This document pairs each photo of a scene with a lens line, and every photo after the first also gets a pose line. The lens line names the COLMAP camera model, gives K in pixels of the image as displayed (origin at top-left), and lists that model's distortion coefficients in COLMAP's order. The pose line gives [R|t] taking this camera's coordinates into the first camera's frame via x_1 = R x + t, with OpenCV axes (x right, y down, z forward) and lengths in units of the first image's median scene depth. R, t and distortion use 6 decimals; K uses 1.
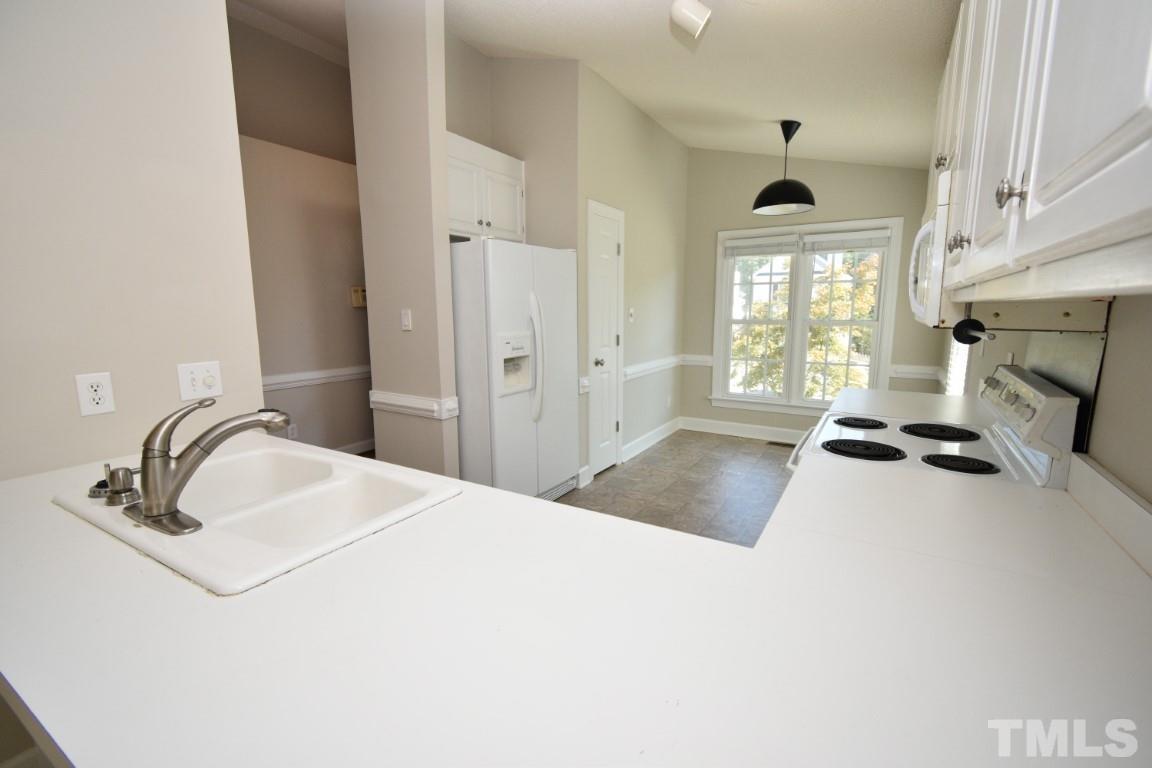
lens RADIAL K [[508.1, 0, 576.0], [0, 508.1, 384.0], [0, 0, 1]] dist [0.010115, -0.006138]
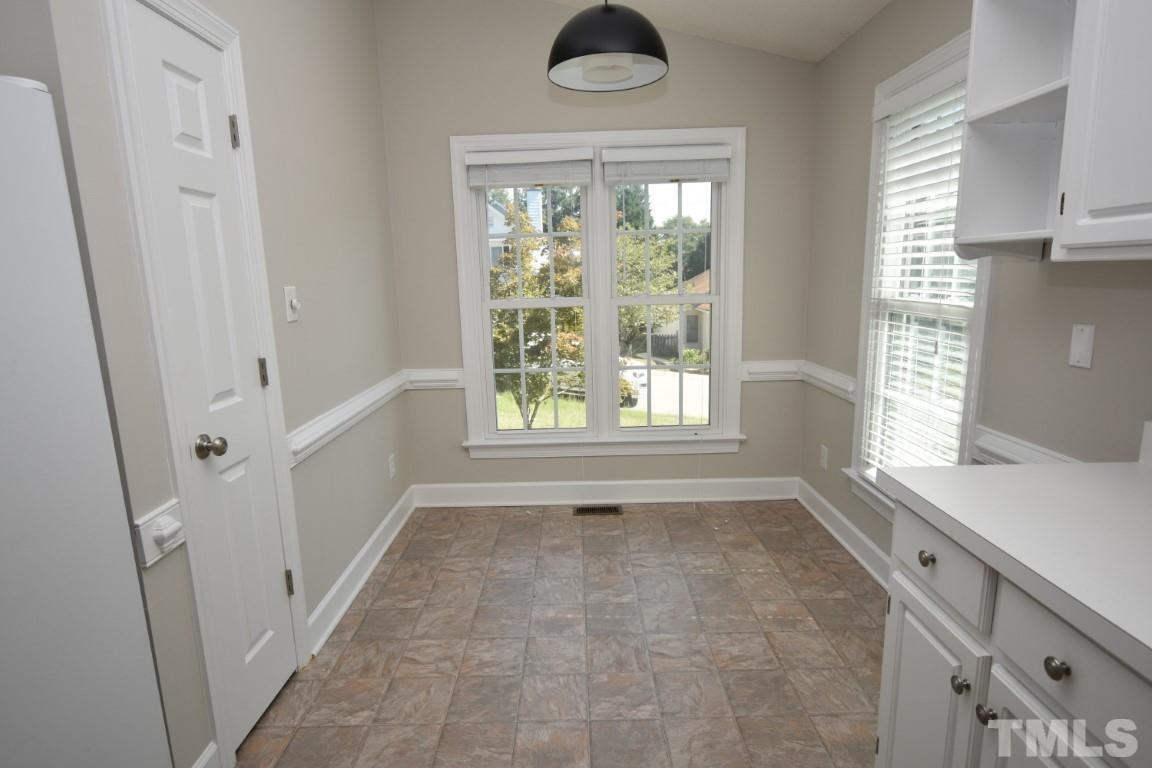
lens RADIAL K [[607.6, 0, 576.0], [0, 607.6, 384.0], [0, 0, 1]] dist [0.001404, 0.000000]
pose [[0.853048, -0.116164, 0.508739, 0.048002], [0.104103, 0.993194, 0.052224, -0.073285], [-0.511343, 0.008412, 0.859335, 0.457980]]
